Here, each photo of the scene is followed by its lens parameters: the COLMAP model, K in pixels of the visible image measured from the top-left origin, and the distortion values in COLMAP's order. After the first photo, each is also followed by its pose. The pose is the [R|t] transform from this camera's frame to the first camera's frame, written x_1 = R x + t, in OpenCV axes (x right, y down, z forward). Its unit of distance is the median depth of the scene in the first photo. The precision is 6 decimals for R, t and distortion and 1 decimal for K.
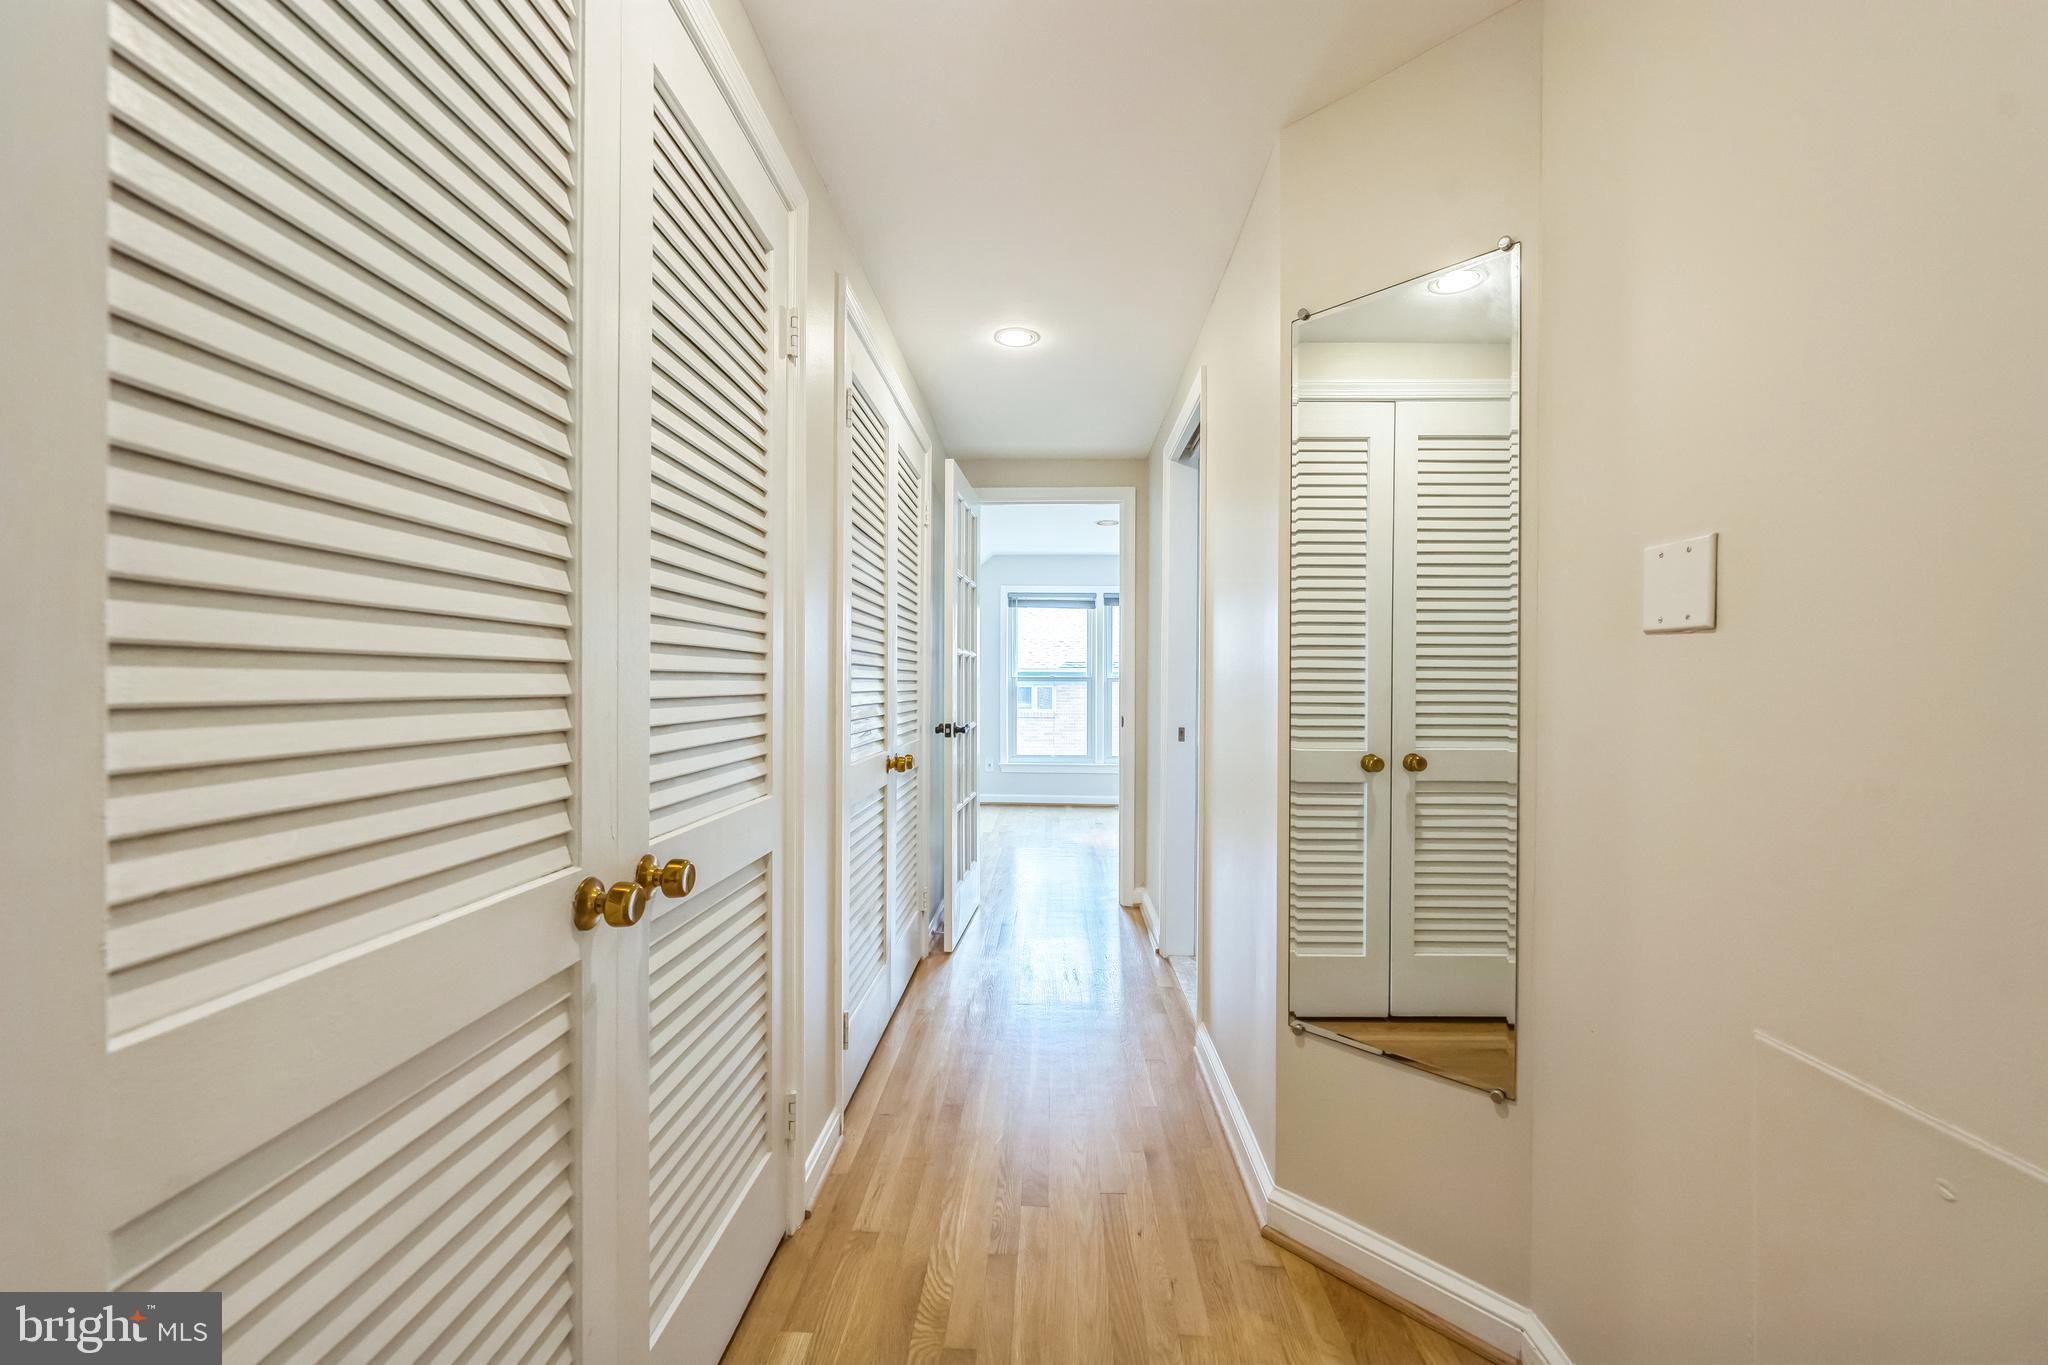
lens RADIAL K [[803.9, 0, 1032.4], [0, 803.9, 686.7], [0, 0, 1]] dist [0.000364, -0.000010]
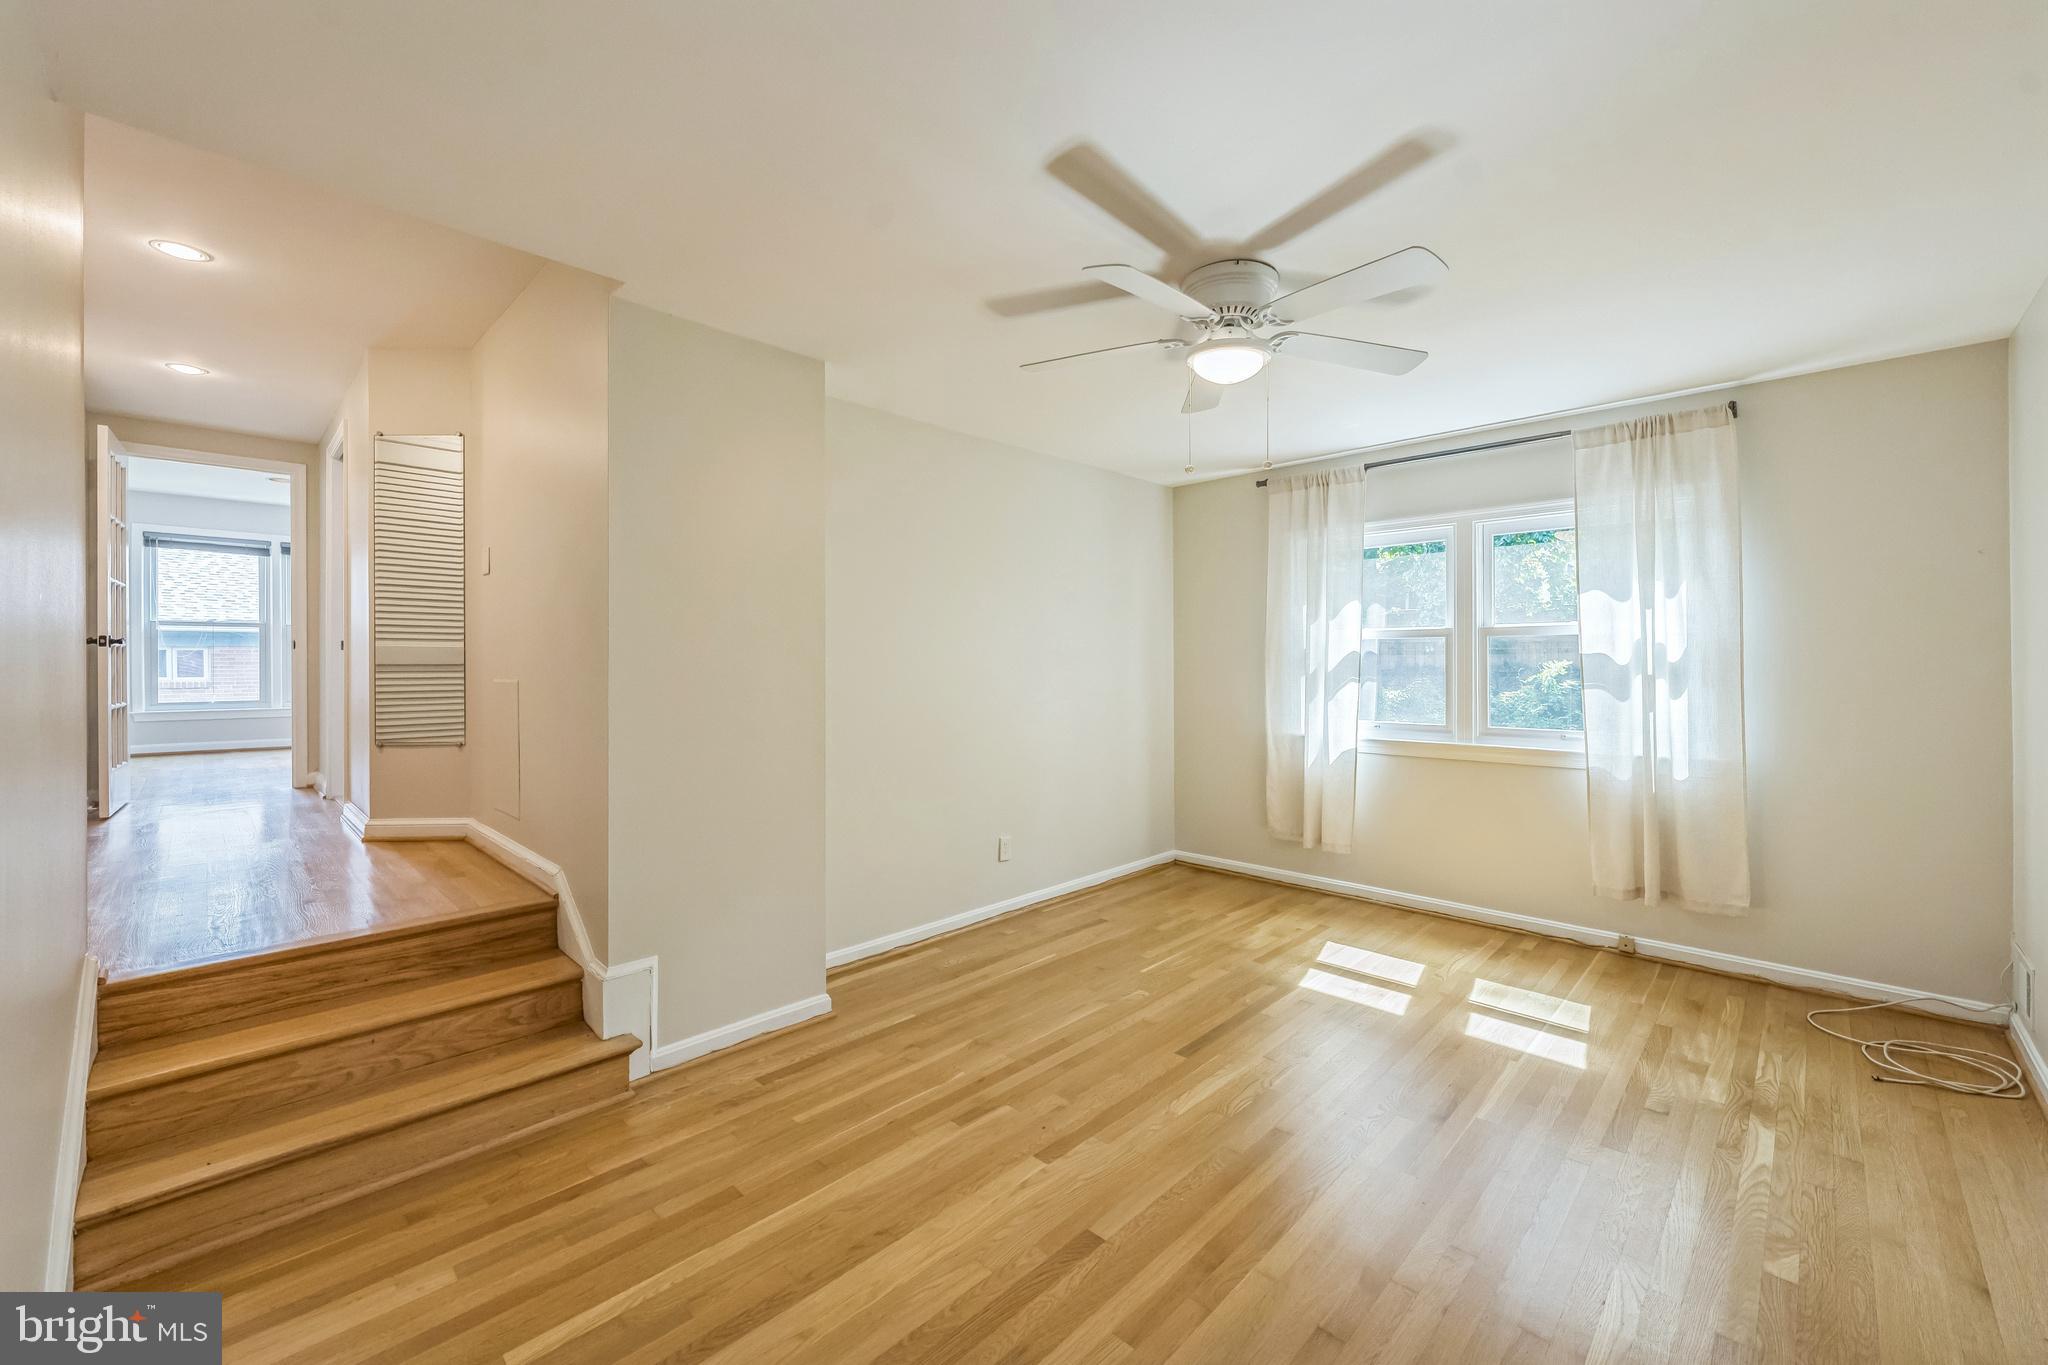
lens RADIAL K [[803.9, 0, 1021.8], [0, 803.9, 665.0], [0, 0, 1]] dist [0.000364, -0.000010]
pose [[0.679962, -0.005417, 0.733227, -0.041442], [0.003784, 0.999985, 0.003878, 0.075705], [-0.733237, 0.000138, 0.679973, -0.744746]]
